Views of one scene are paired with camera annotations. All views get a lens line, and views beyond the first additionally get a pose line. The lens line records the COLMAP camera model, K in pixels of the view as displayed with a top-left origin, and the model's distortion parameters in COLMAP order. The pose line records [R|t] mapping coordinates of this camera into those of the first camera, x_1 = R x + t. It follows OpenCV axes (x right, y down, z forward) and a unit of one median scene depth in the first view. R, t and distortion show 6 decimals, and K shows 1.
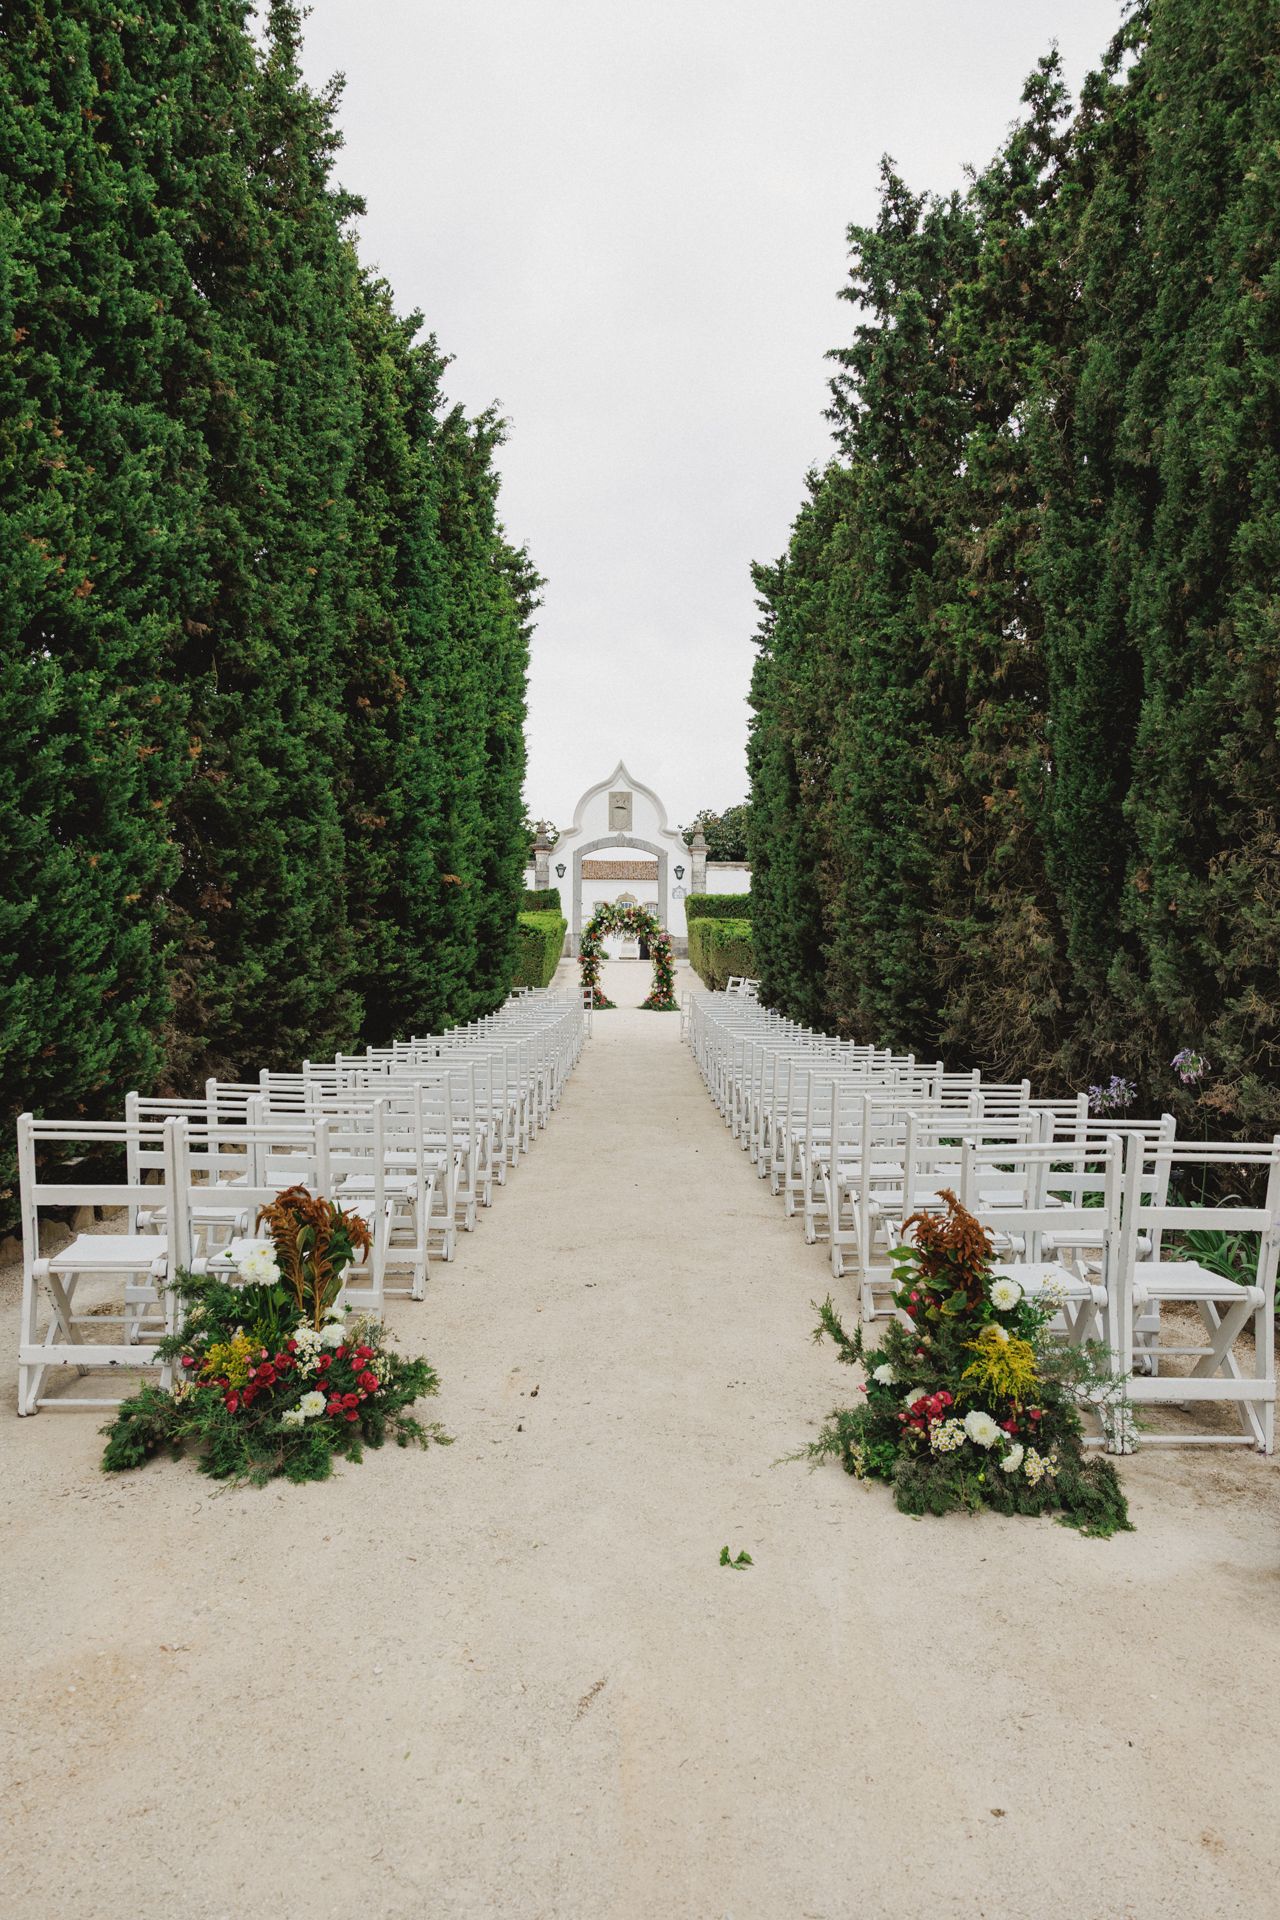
lens RADIAL K [[1367.1, 0, 690.3], [0, 1367.1, 1047.0], [0, 0, 1]] dist [-0.000218, 0.001887]
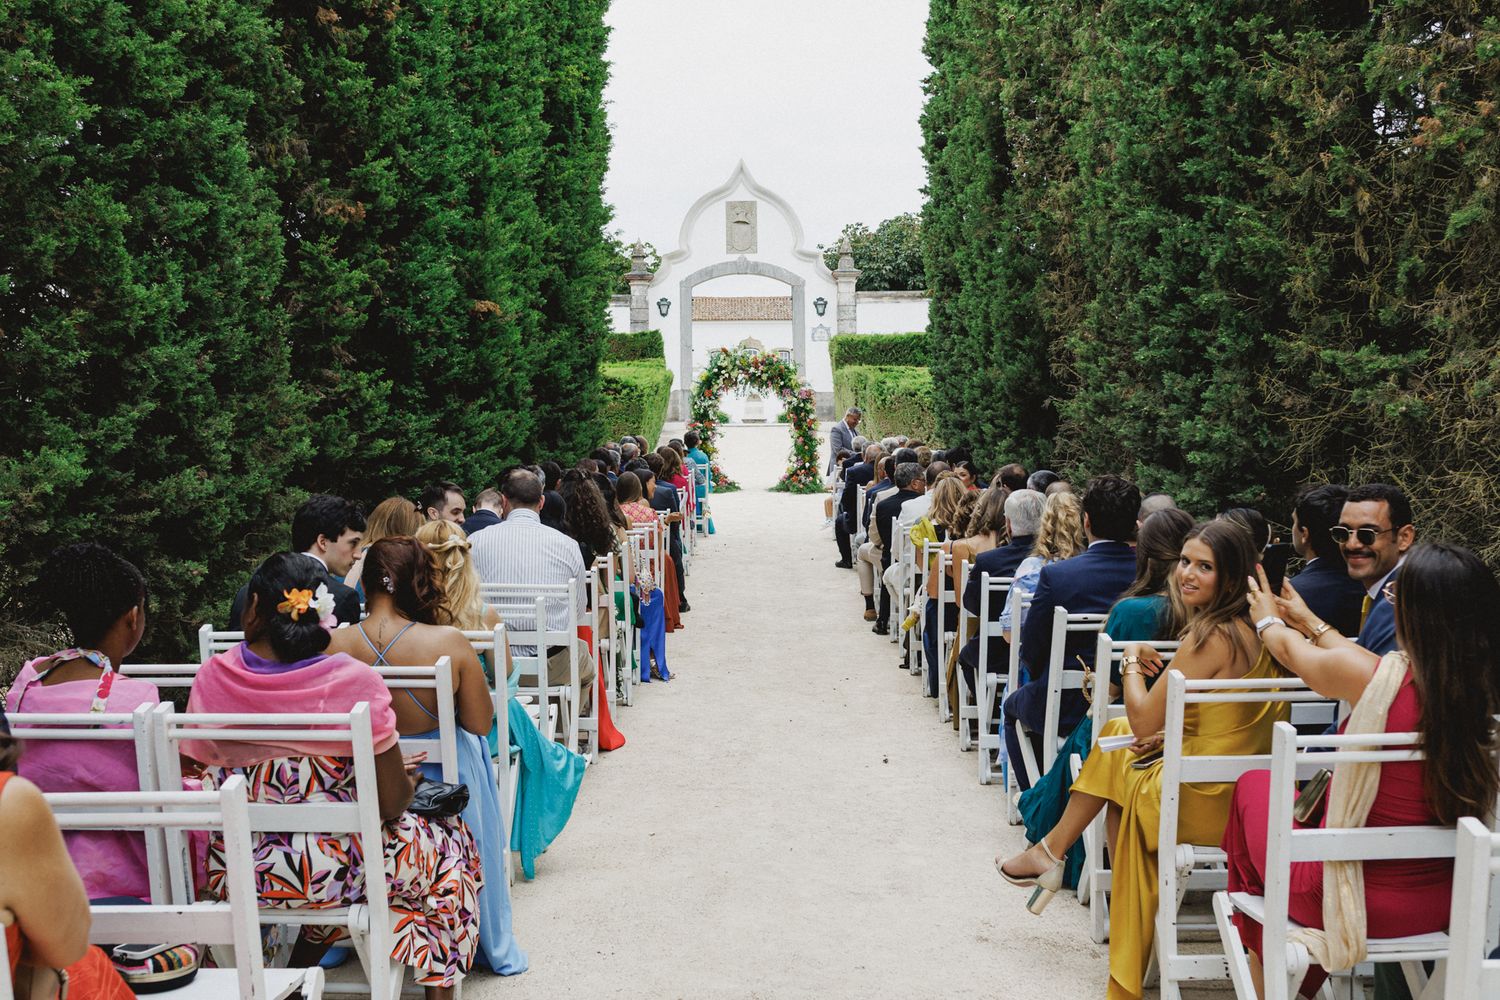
lens RADIAL K [[1570.9, 0, 750.0], [0, 1570.9, 500.0], [0, 0, 1]] dist [-0.013703, -0.028045]
pose [[0.998827, -0.014256, -0.046266, -0.014410], [0.013657, 0.999819, -0.013233, -0.017409], [0.046447, 0.012586, 0.998841, 0.230543]]
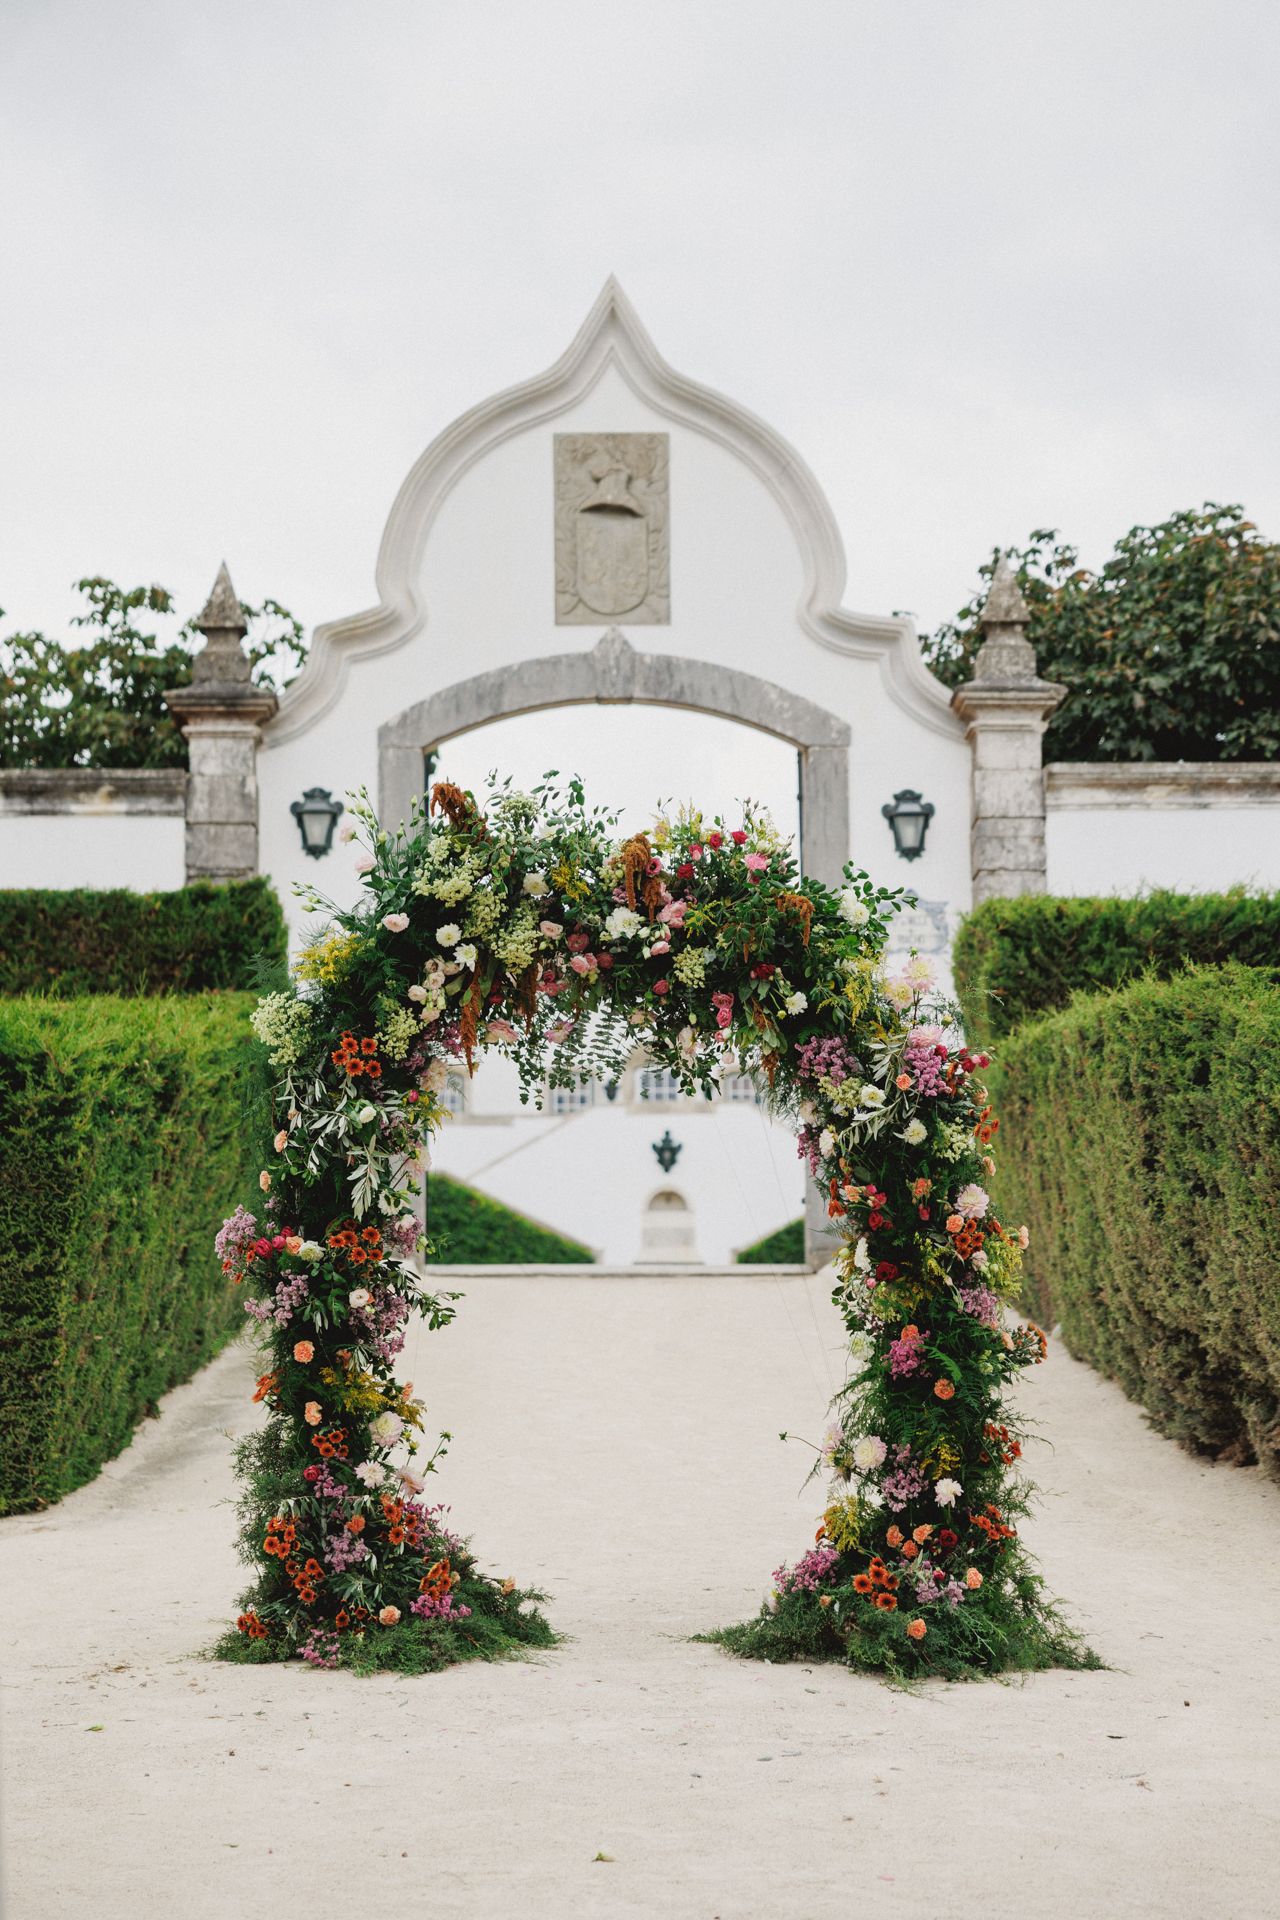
lens RADIAL K [[2802.5, 0, 640.0], [0, 2802.5, 960.0], [0, 0, 1]] dist [0.022998, 0.017646]
pose [[0.998222, -0.019669, -0.056274, -0.042237], [0.009396, 0.984112, -0.177300, -0.061235], [0.058867, 0.176456, 0.982547, 1.023982]]
